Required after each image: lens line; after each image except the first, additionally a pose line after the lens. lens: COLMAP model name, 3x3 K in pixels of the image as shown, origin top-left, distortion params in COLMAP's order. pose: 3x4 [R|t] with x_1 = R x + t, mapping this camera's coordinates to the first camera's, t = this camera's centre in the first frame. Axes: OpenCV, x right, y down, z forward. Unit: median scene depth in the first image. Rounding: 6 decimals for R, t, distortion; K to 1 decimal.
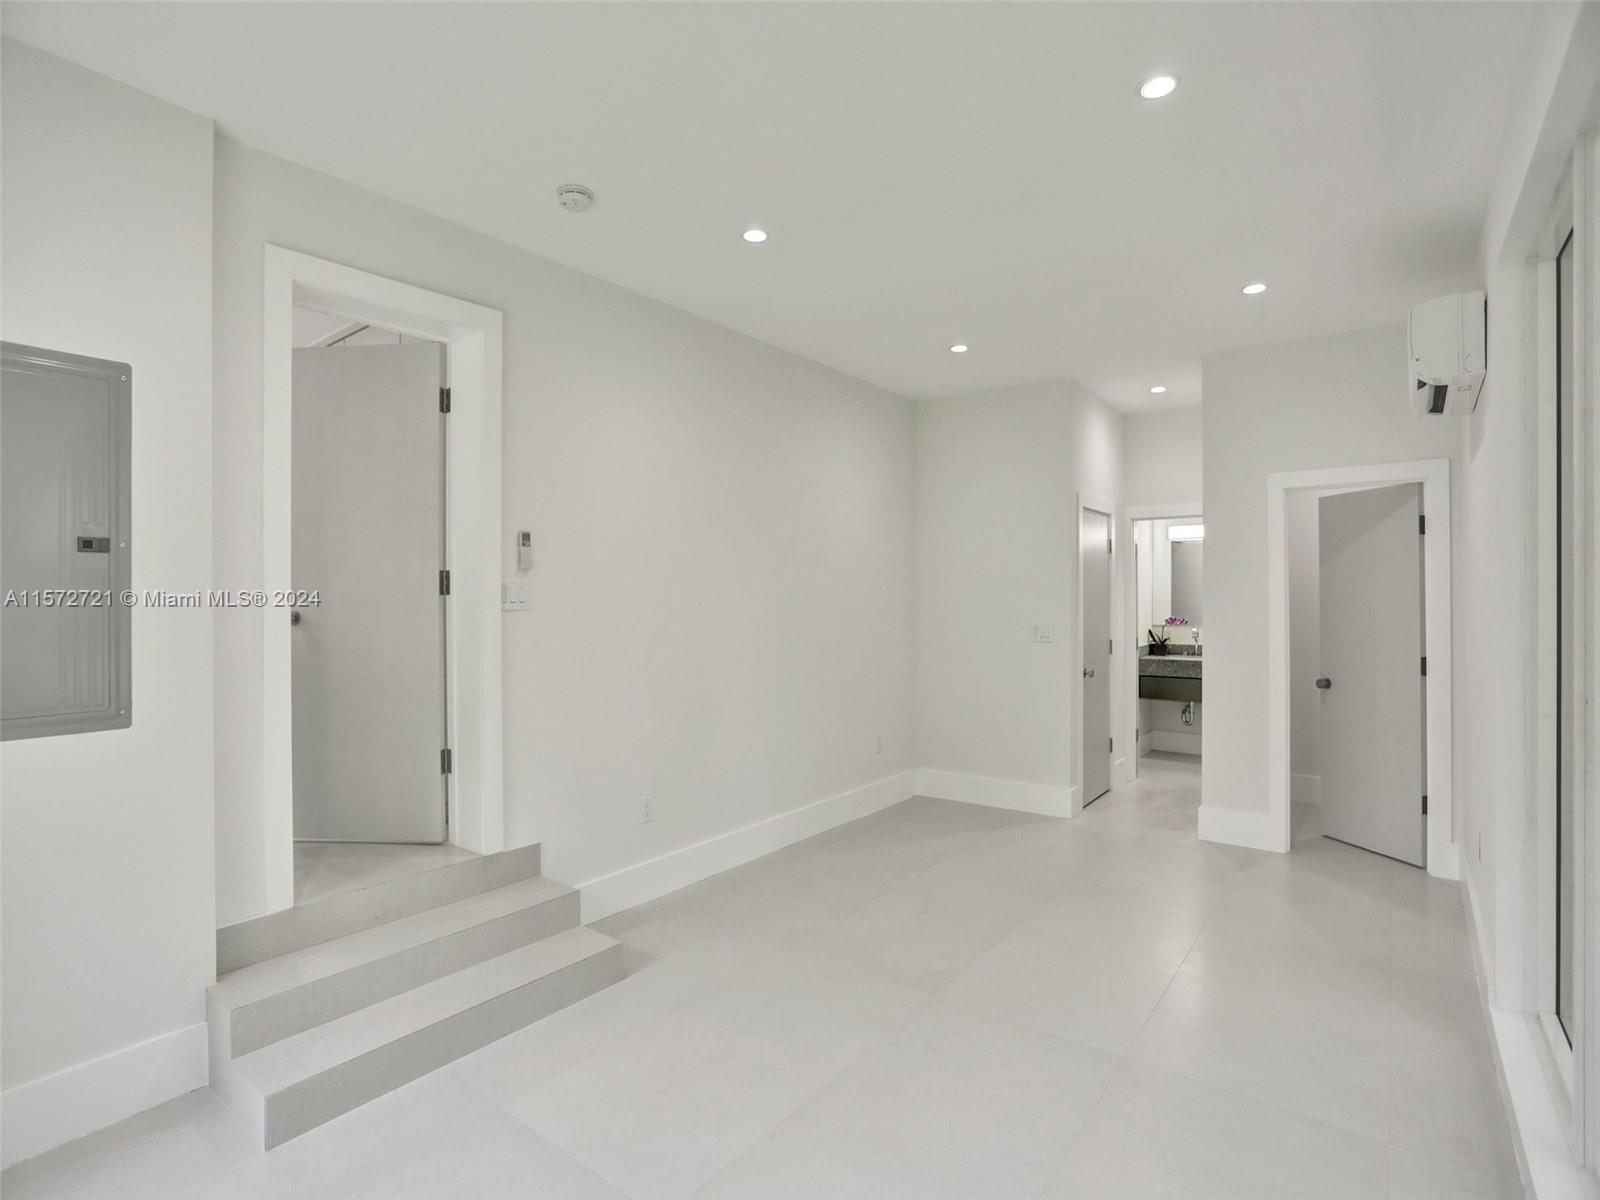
lens RADIAL K [[809.2, 0, 790.8], [0, 809.2, 604.8], [0, 0, 1]] dist [-0.066976, 0.042494]
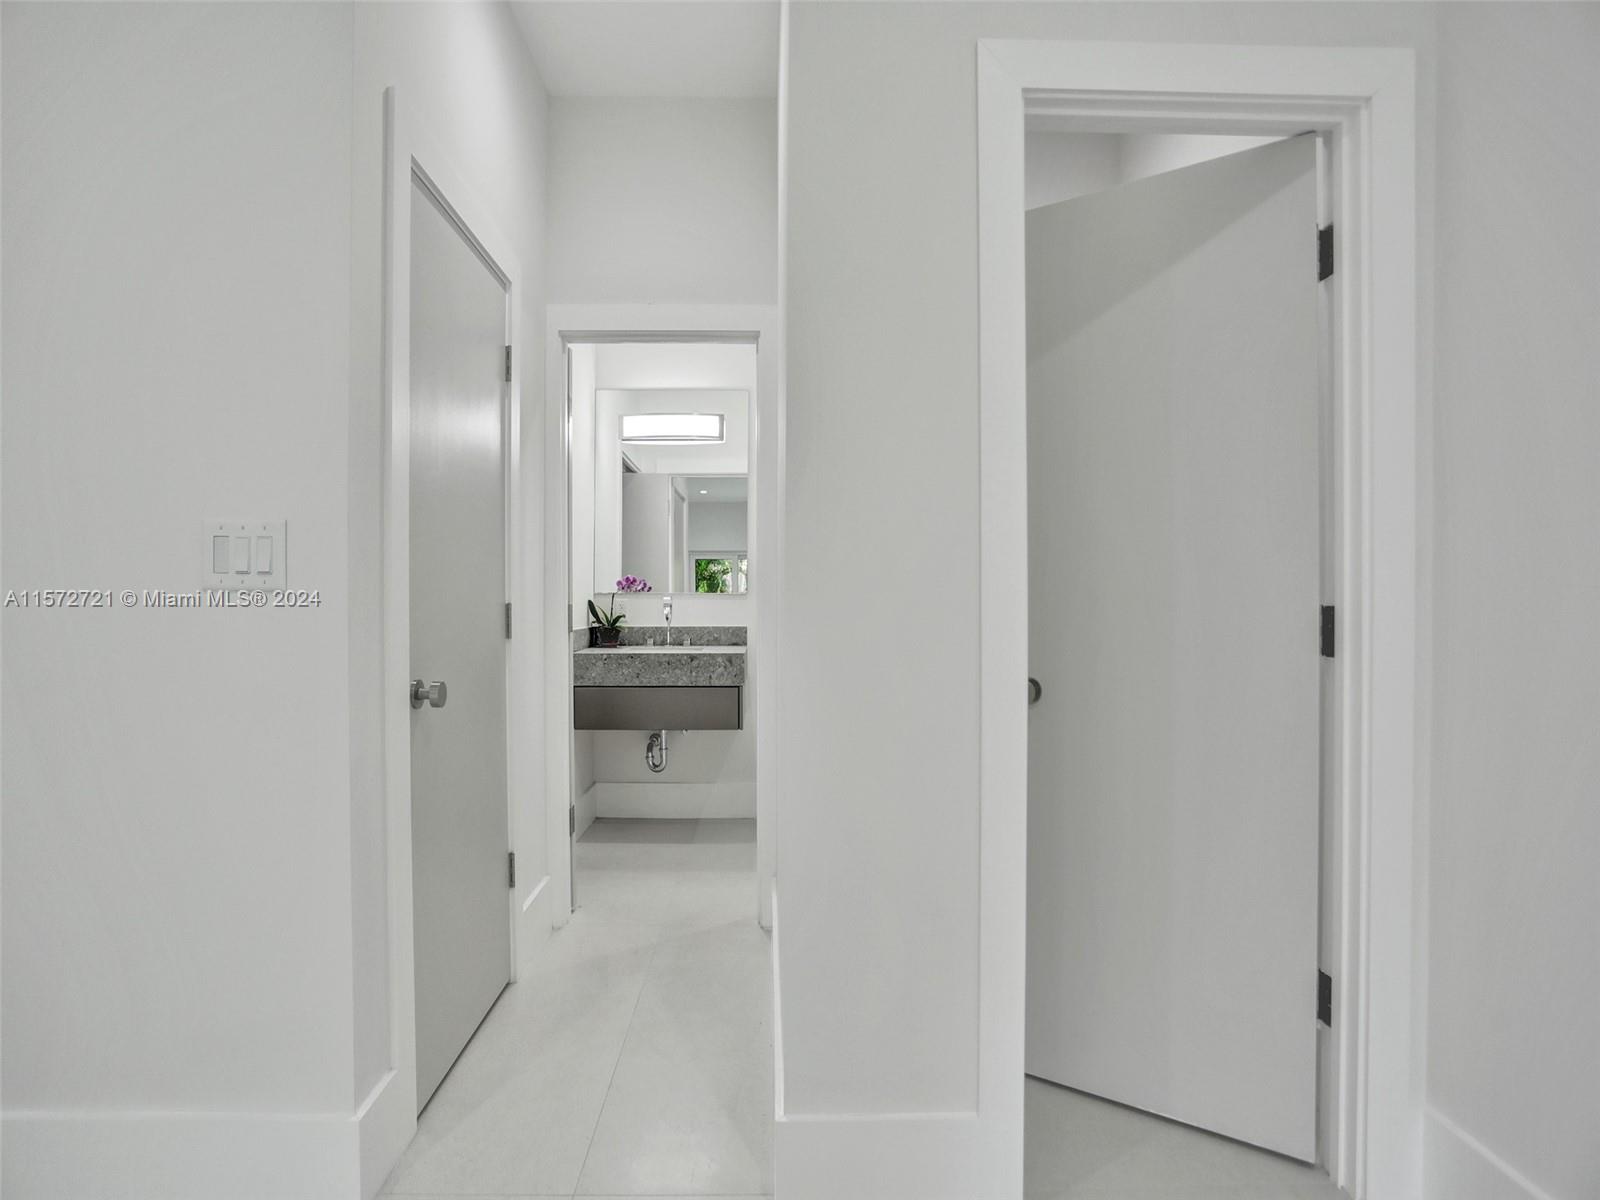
lens RADIAL K [[813.2, 0, 768.1], [0, 813.2, 603.9], [0, 0, 1]] dist [-0.029480, -0.000293]
pose [[0.791437, 0.003853, 0.611239, 0.235588], [0.001853, 0.999960, -0.008703, 0.043798], [-0.611248, 0.008021, 0.791399, 0.556723]]
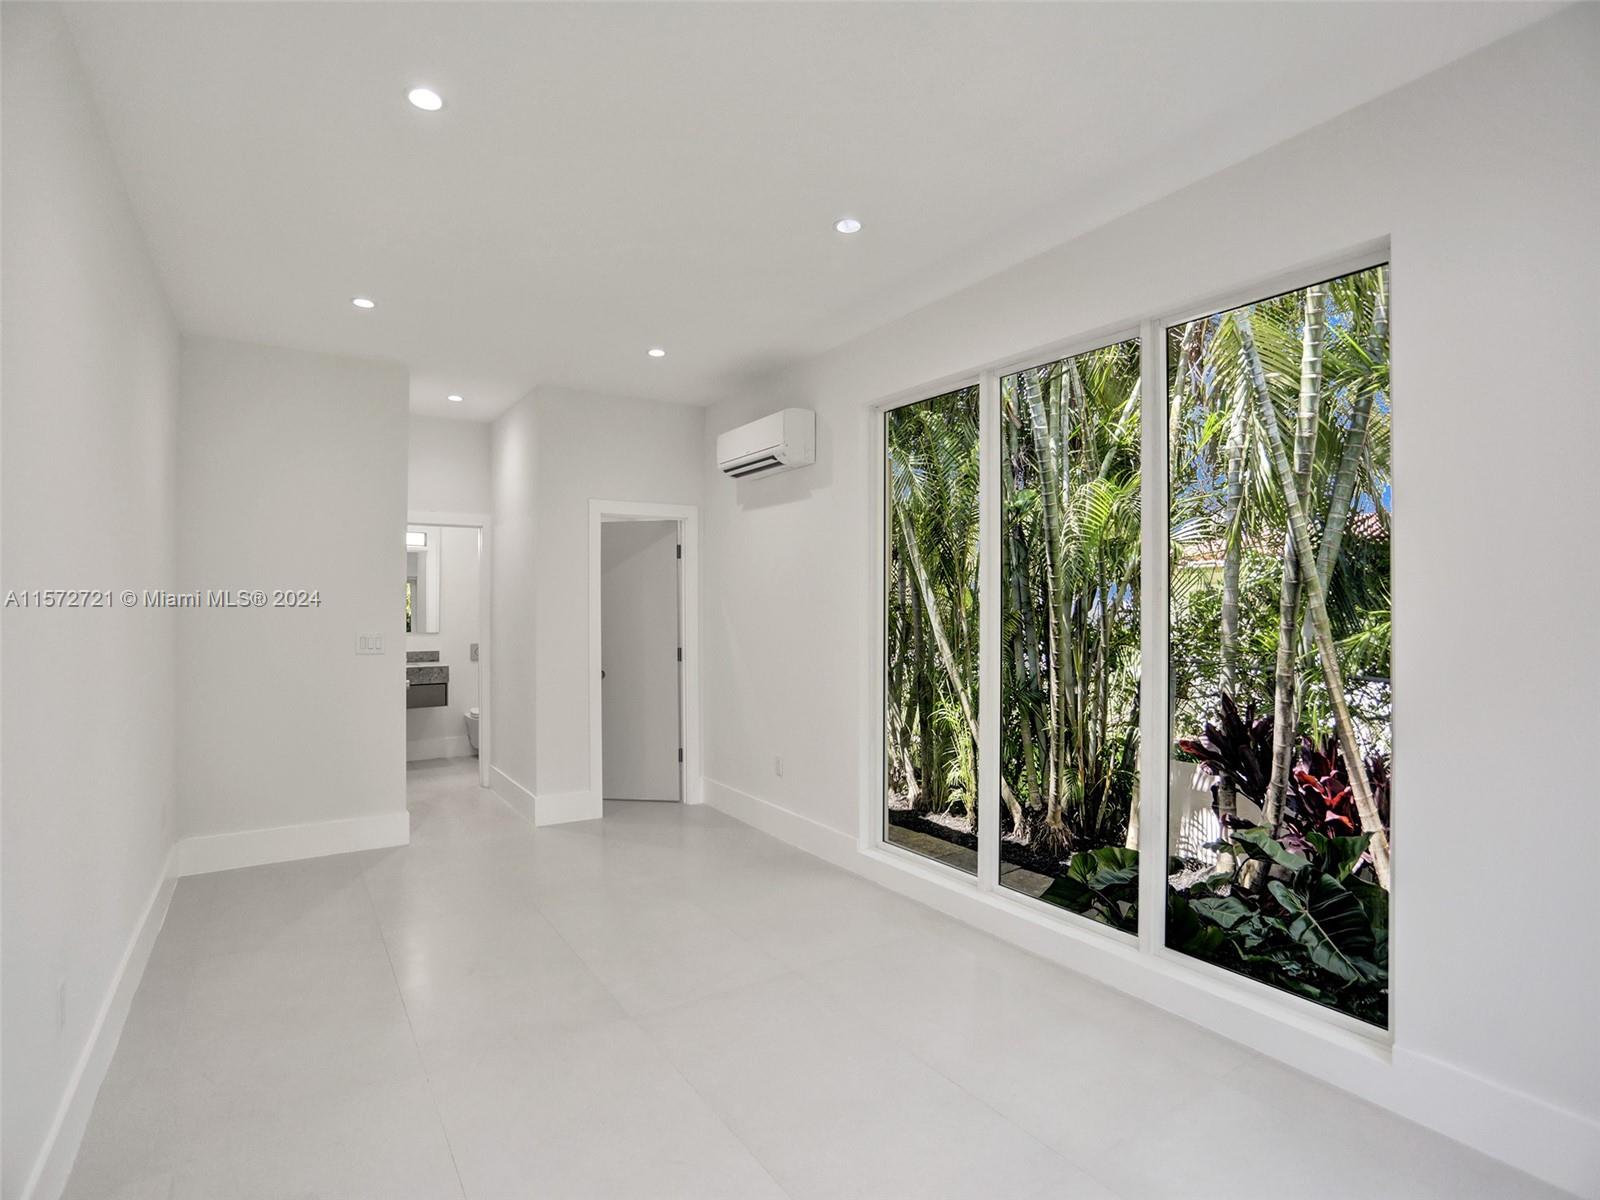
lens RADIAL K [[809.2, 0, 790.8], [0, 809.2, 604.8], [0, 0, 1]] dist [-0.066976, 0.042494]
pose [[0.334231, 0.002033, 0.942489, -0.296705], [0.008415, 0.999951, -0.005141, 0.000060], [-0.942454, 0.009649, 0.334198, 0.222986]]
